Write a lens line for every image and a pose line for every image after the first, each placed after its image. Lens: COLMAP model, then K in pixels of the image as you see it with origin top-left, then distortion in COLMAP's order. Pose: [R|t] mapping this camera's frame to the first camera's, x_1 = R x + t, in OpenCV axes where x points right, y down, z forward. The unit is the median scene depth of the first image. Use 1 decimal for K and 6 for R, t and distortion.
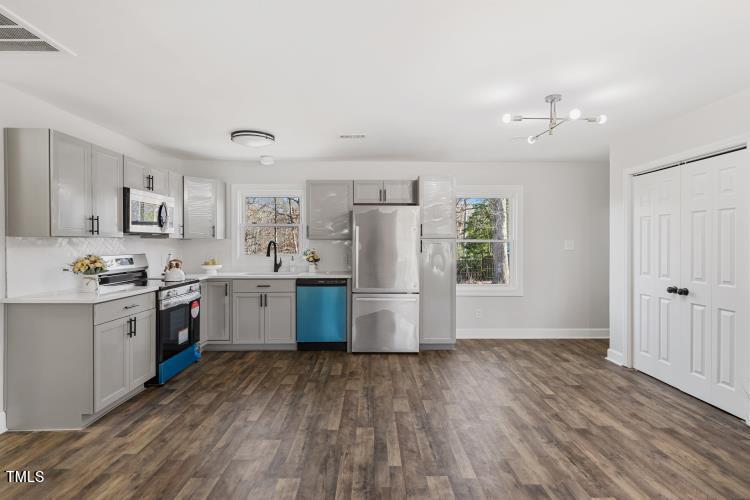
lens RADIAL K [[374.8, 0, 373.9], [0, 374.8, 249.8], [0, 0, 1]] dist [-0.000589, 0.001209]
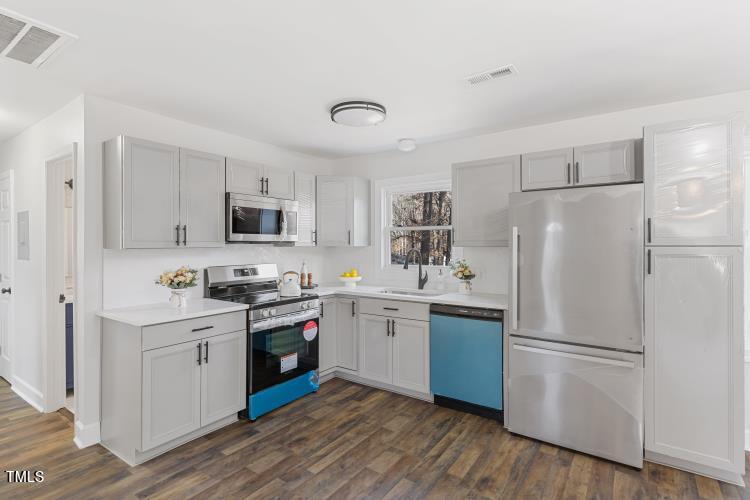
lens RADIAL K [[374.8, 0, 372.9], [0, 374.8, 242.3], [0, 0, 1]] dist [-0.000589, 0.001209]
pose [[0.811519, -0.005358, -0.584302, 0.136448], [-0.008035, 0.999761, -0.020327, -0.025620], [0.584271, 0.021190, 0.811282, 0.404919]]
